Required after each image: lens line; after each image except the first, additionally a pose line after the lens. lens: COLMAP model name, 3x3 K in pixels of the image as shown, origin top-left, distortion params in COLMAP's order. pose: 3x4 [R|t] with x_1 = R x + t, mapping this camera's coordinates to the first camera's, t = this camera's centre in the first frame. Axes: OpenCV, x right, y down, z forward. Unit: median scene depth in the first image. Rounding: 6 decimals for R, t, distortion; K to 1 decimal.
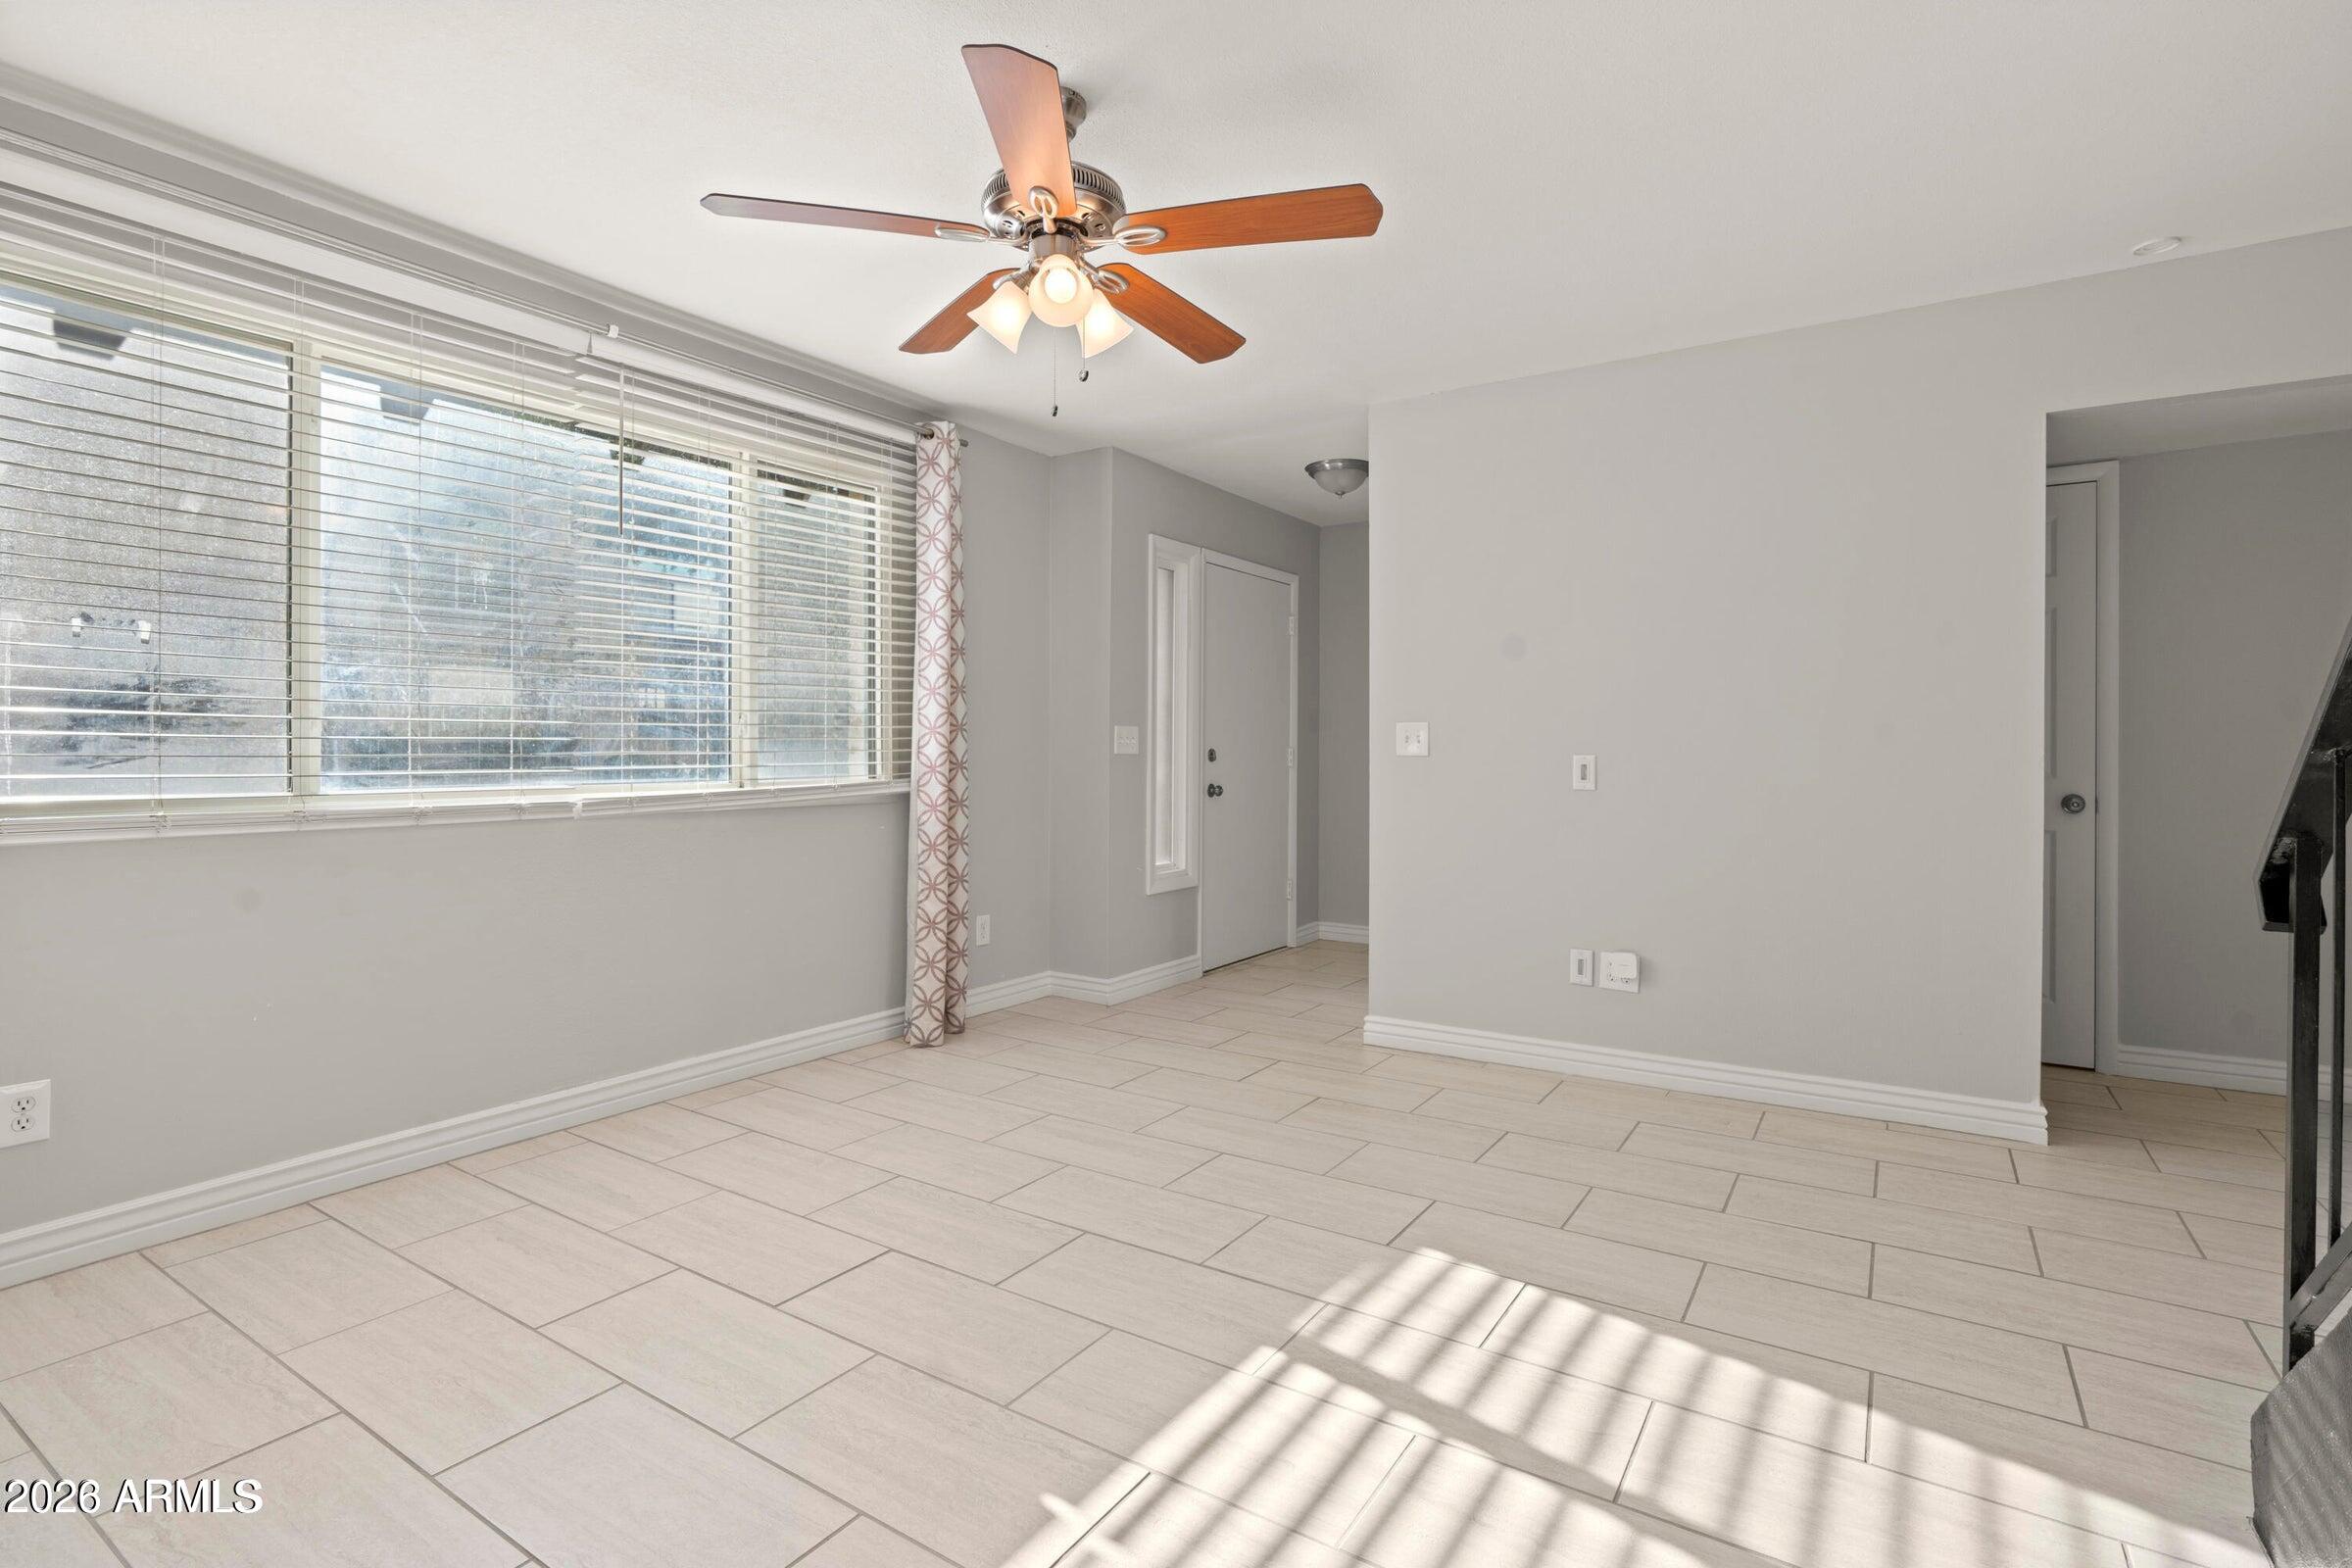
lens RADIAL K [[1122.7, 0, 1180.7], [0, 1122.7, 773.7], [0, 0, 1]] dist [-0.018181, 0.003992]
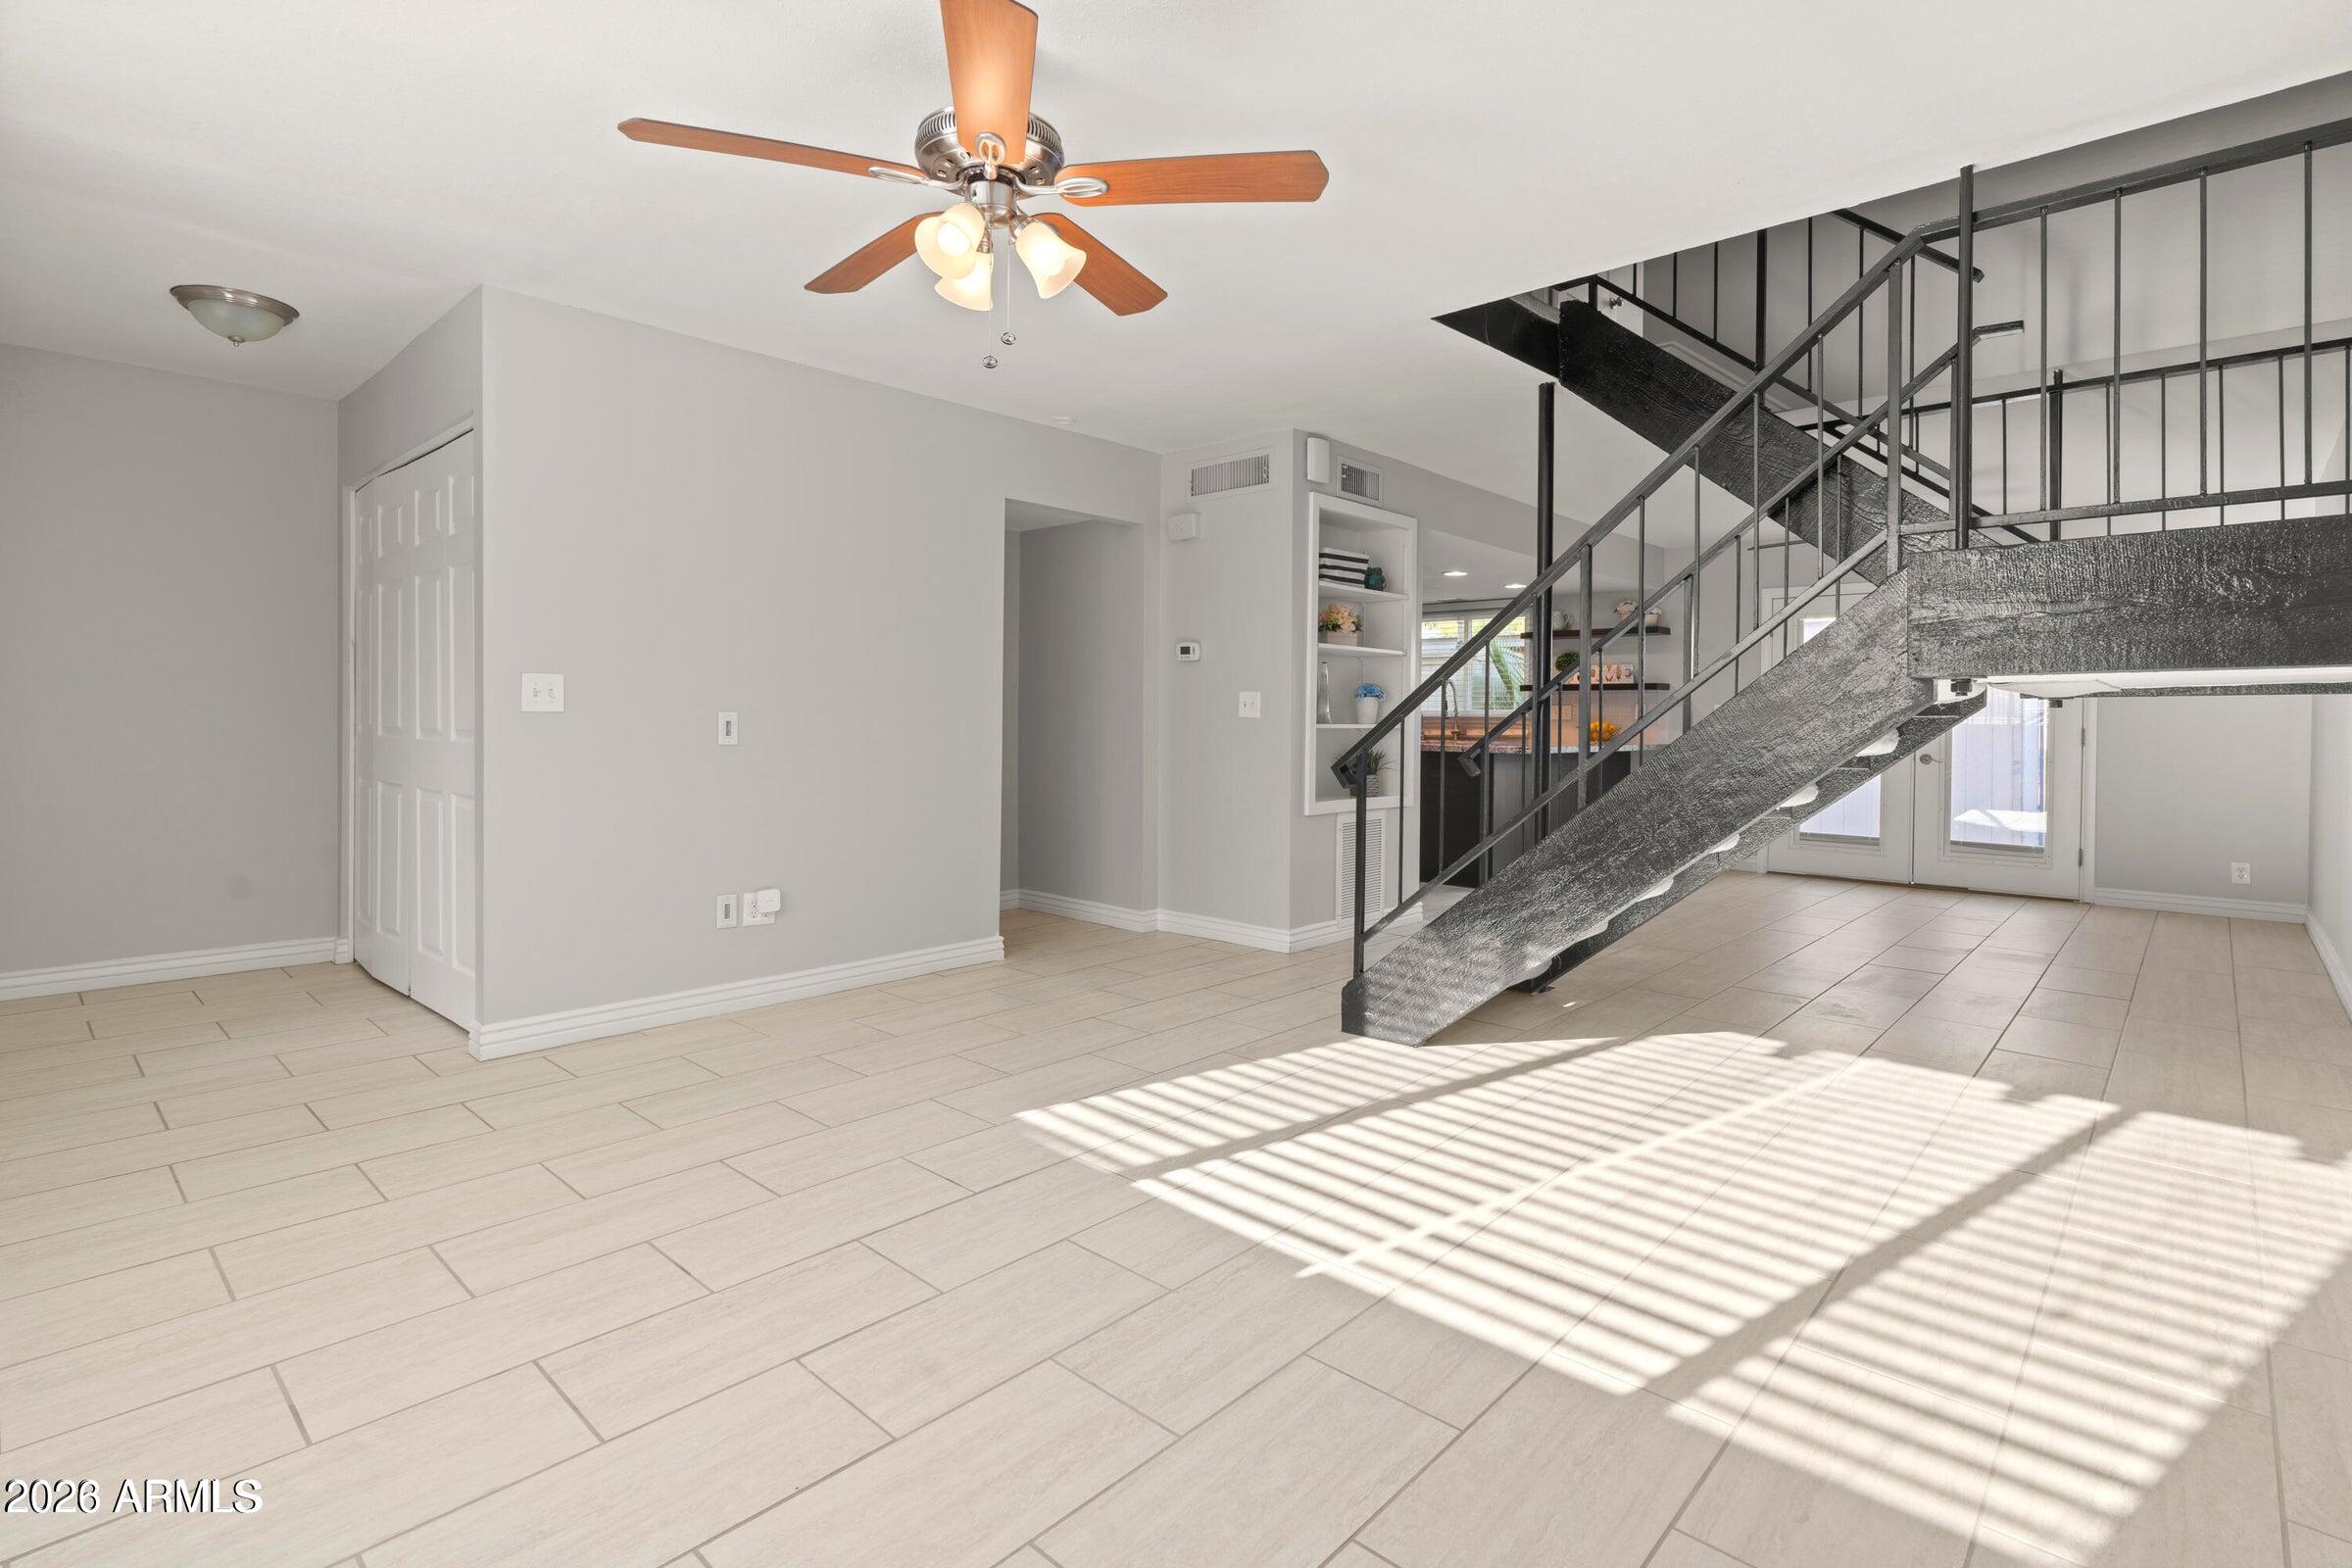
lens RADIAL K [[1122.7, 0, 1205.5], [0, 1122.7, 742.3], [0, 0, 1]] dist [-0.018181, 0.003992]
pose [[0.153352, -0.024087, 0.987878, -0.805821], [0.011804, 0.999676, 0.022542, -0.008633], [-0.988101, 0.008204, 0.153587, 0.504887]]
